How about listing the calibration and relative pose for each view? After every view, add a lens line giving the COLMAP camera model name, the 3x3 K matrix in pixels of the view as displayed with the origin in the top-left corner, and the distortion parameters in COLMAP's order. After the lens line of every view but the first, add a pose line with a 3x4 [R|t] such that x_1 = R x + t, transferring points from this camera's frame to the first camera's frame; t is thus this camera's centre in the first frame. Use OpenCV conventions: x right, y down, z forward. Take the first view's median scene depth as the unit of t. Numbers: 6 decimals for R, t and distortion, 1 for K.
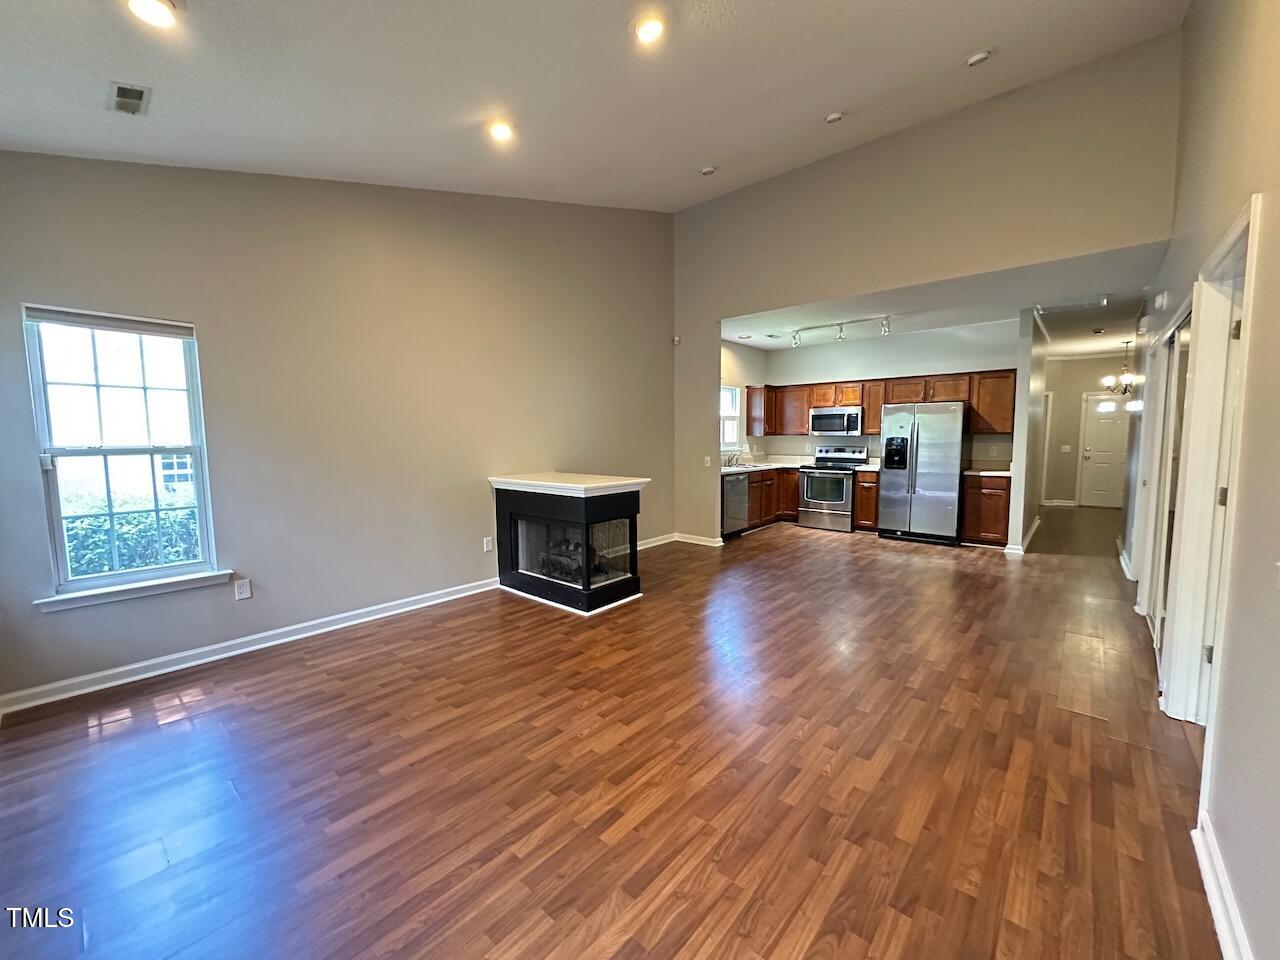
lens RADIAL K [[509.4, 0, 637.9], [0, 509.4, 481.7], [0, 0, 1]] dist [-0.003268, 0.000275]
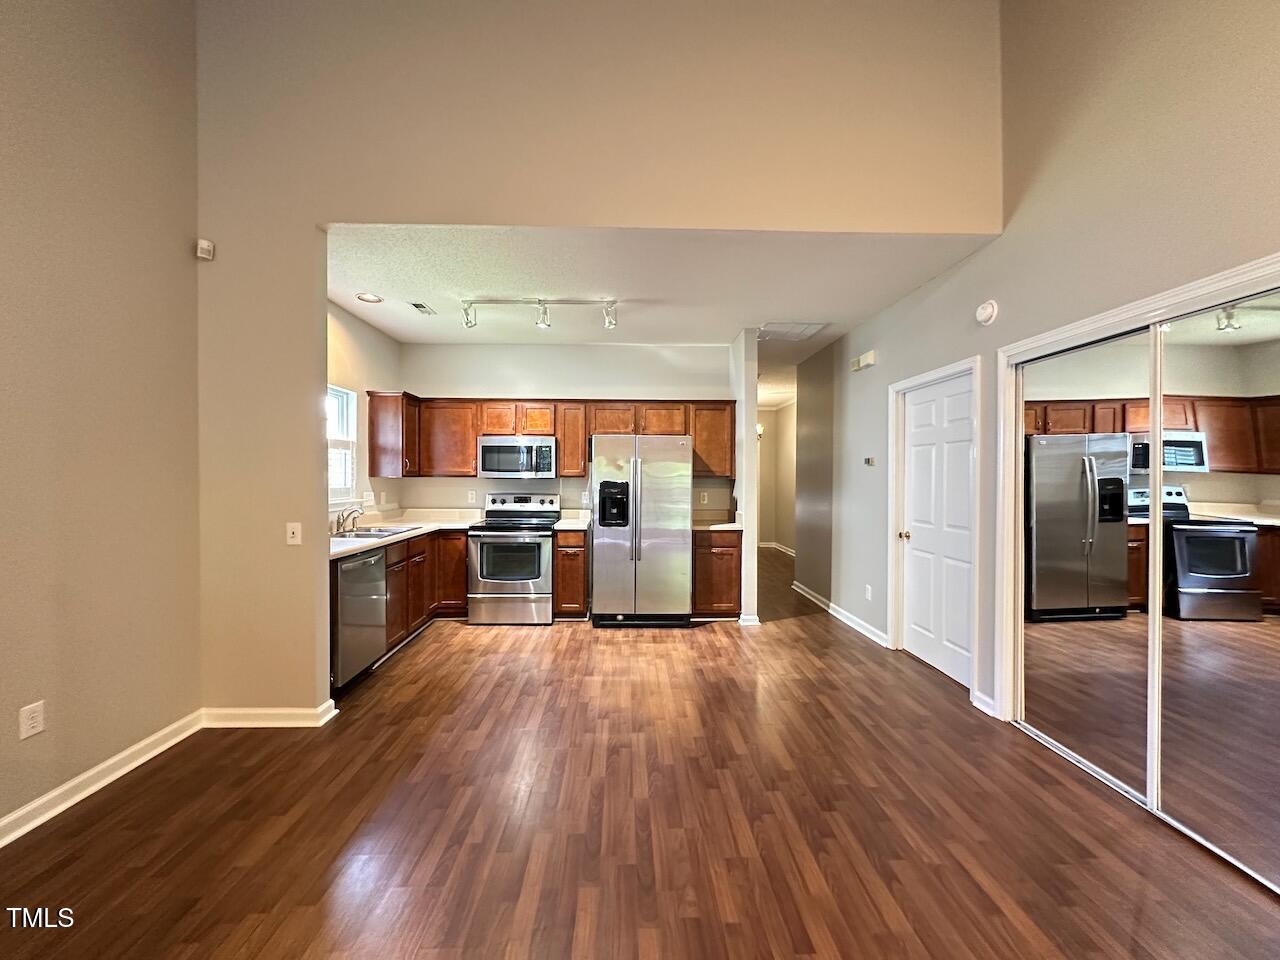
lens RADIAL K [[509.4, 0, 637.9], [0, 509.4, 481.7], [0, 0, 1]] dist [-0.003268, 0.000275]
pose [[0.730354, 0.004934, 0.683051, 0.049080], [0.052956, 0.996555, -0.063822, -0.037590], [-0.681013, 0.082784, 0.727577, 0.438519]]
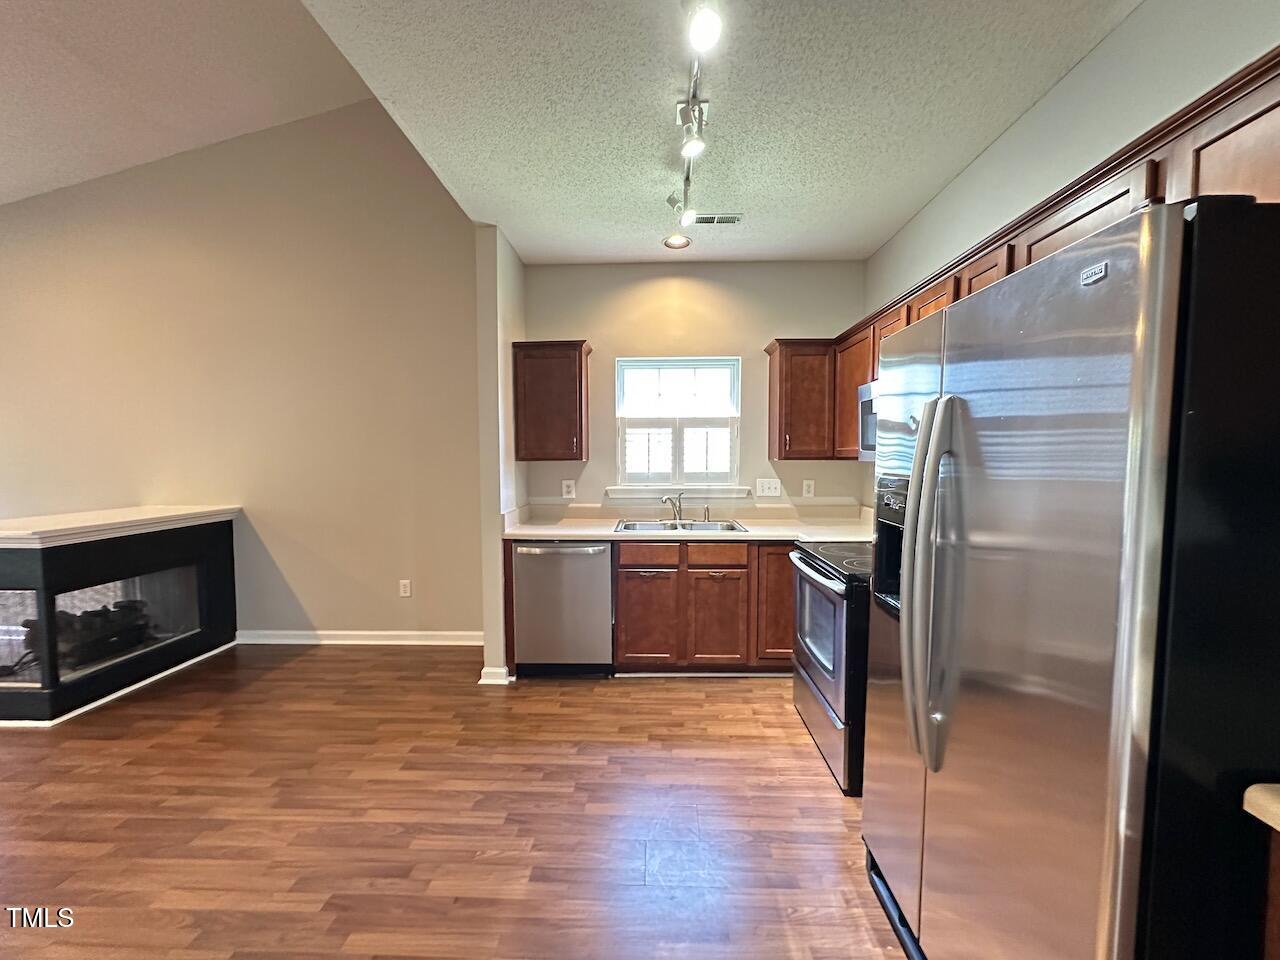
lens RADIAL K [[512.0, 0, 637.4], [0, 512.0, 482.0], [0, 0, 1]] dist [-0.003026, -0.000128]
pose [[0.638662, 0.048696, -0.767945, 0.572076], [-0.074720, 0.997204, 0.001093, -0.072567], [0.765851, 0.056683, 0.640515, 0.726355]]
